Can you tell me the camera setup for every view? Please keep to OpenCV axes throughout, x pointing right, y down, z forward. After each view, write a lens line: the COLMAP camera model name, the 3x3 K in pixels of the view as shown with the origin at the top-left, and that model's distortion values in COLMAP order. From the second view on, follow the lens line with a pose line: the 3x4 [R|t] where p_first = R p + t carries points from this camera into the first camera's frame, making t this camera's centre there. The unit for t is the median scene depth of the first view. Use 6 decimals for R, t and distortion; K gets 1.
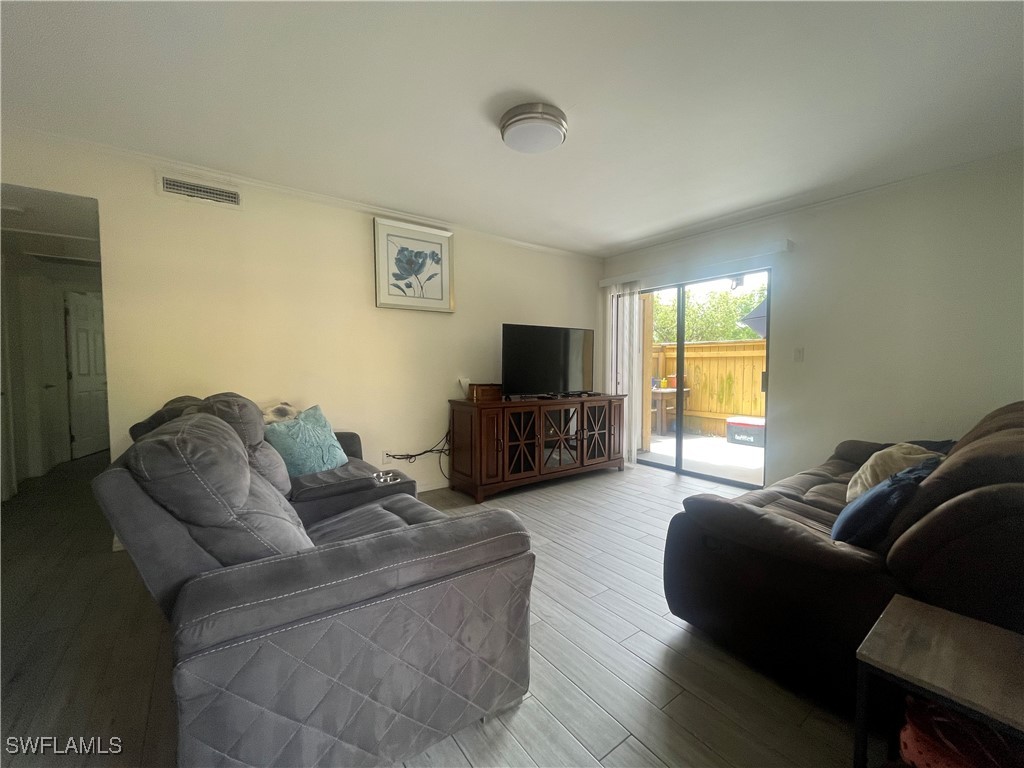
lens RADIAL K [[416.0, 0, 514.5], [0, 416.0, 385.3], [0, 0, 1]] dist [-0.001410, -0.000053]
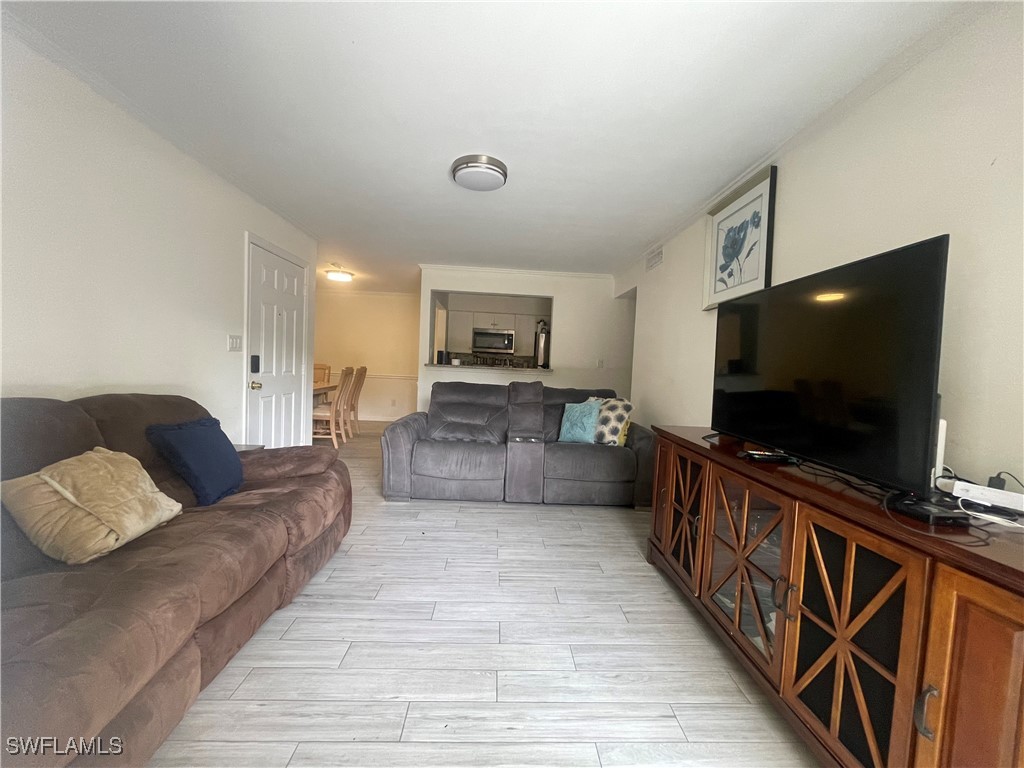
lens RADIAL K [[416.0, 0, 514.5], [0, 416.0, 385.3], [0, 0, 1]] dist [-0.001410, -0.000053]
pose [[0.717758, 0.059809, -0.693719, 0.014706], [-0.074866, 0.997157, 0.008511, -0.008105], [0.692256, 0.045827, 0.720196, 0.211780]]
